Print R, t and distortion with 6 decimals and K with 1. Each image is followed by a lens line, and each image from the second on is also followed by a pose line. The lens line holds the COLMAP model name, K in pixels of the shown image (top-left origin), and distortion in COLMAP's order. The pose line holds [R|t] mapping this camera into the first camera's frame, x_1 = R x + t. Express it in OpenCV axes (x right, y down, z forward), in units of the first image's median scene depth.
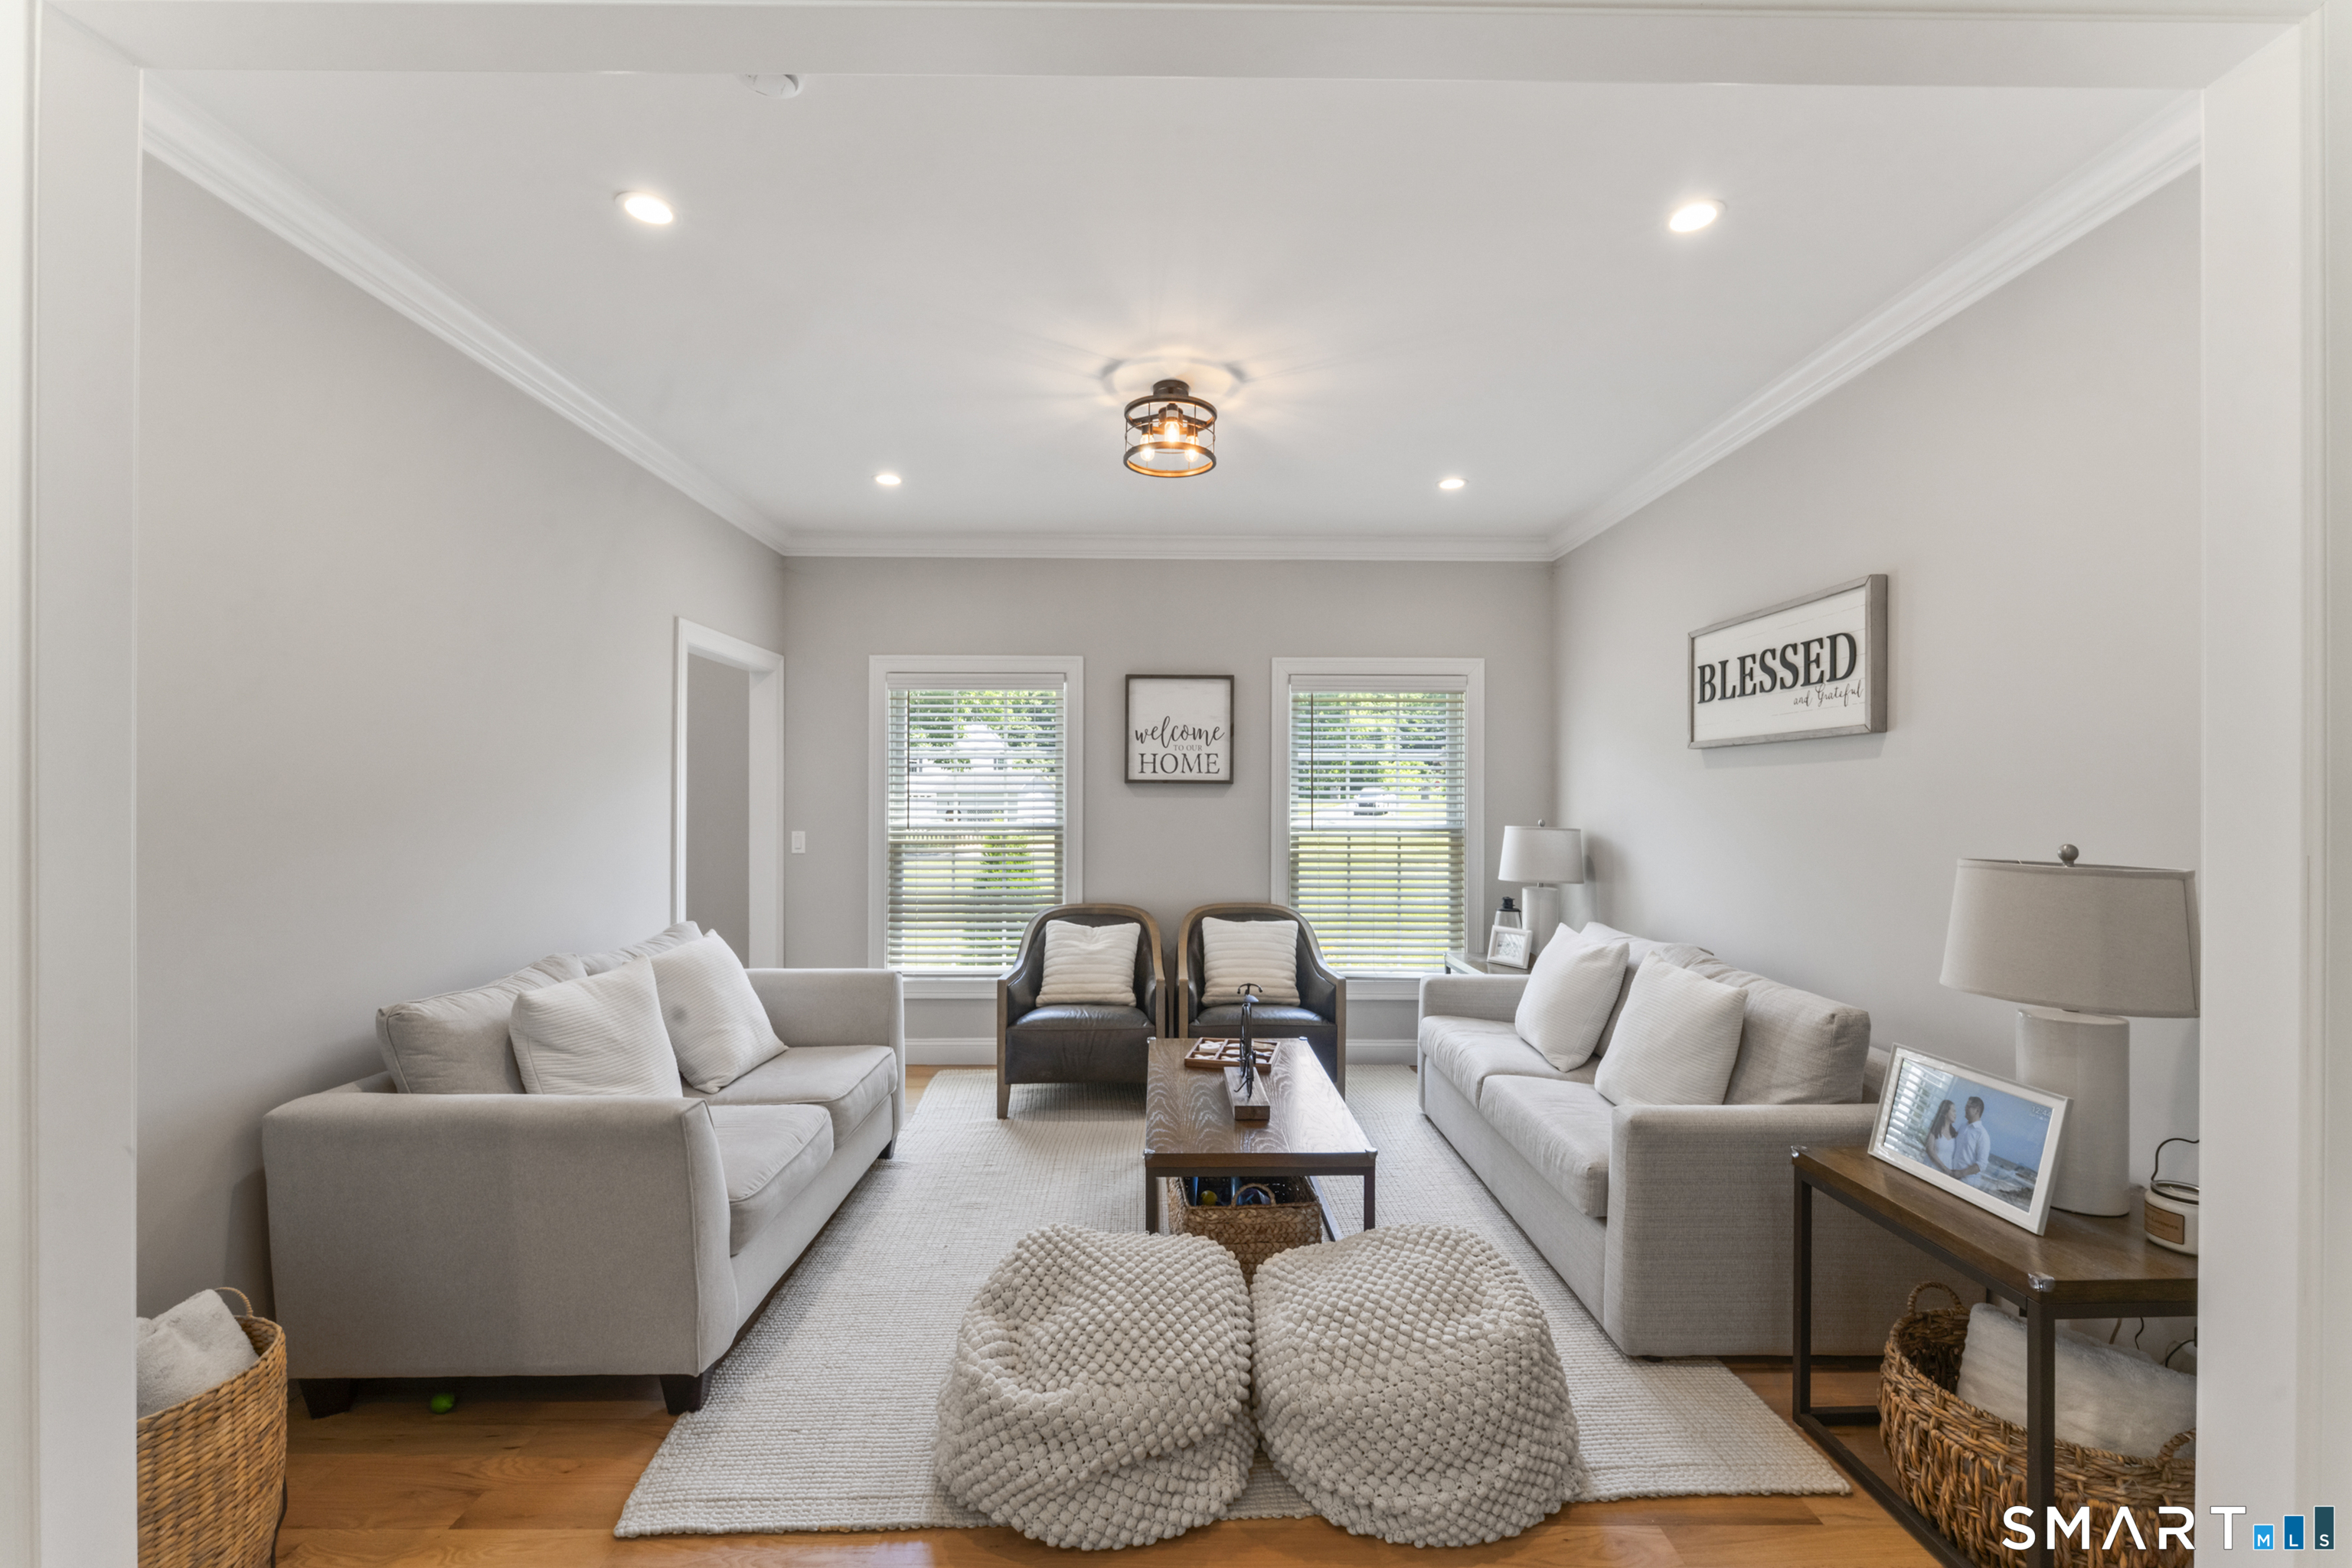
lens RADIAL K [[990.1, 0, 1185.5], [0, 990.1, 793.3], [0, 0, 1]] dist [-0.001840, 0.000045]
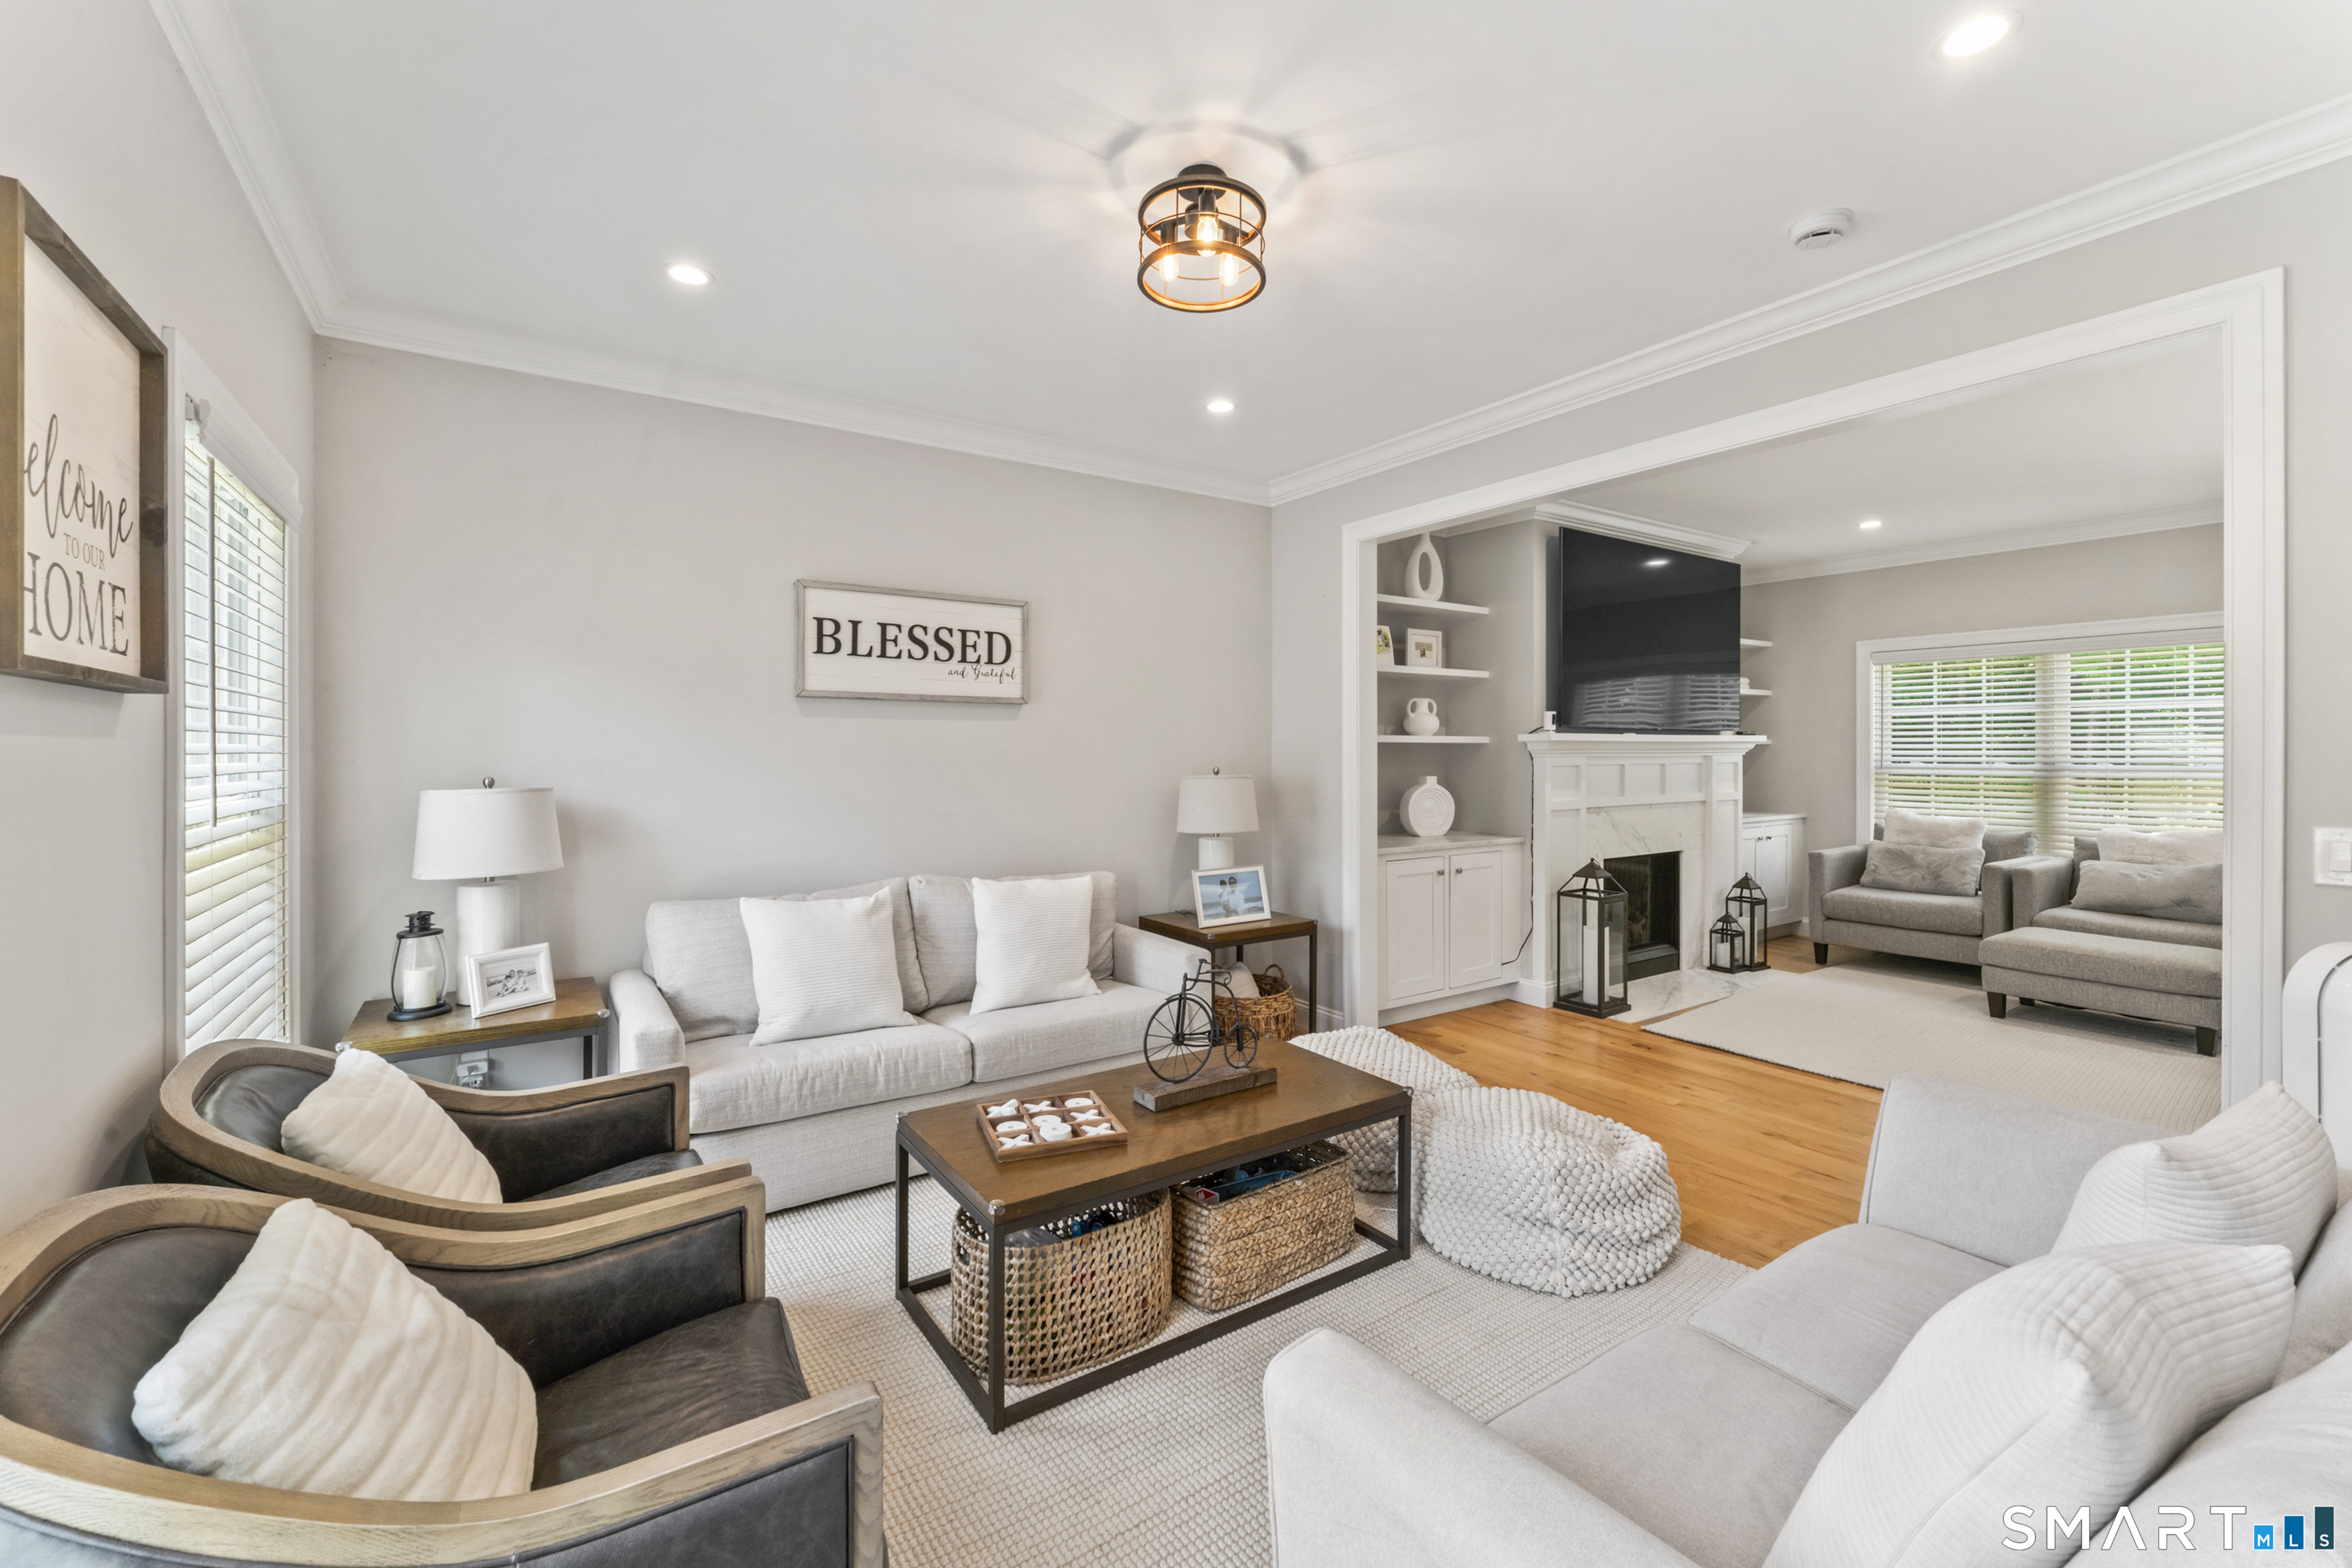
lens RADIAL K [[990.1, 0, 1182.7], [0, 990.1, 772.6], [0, 0, 1]] dist [-0.001840, 0.000045]
pose [[-0.519917, 0.004517, 0.854205, -0.638895], [0.001118, 0.999989, -0.004608, 0.043727], [-0.854216, -0.001441, -0.519916, 1.389198]]
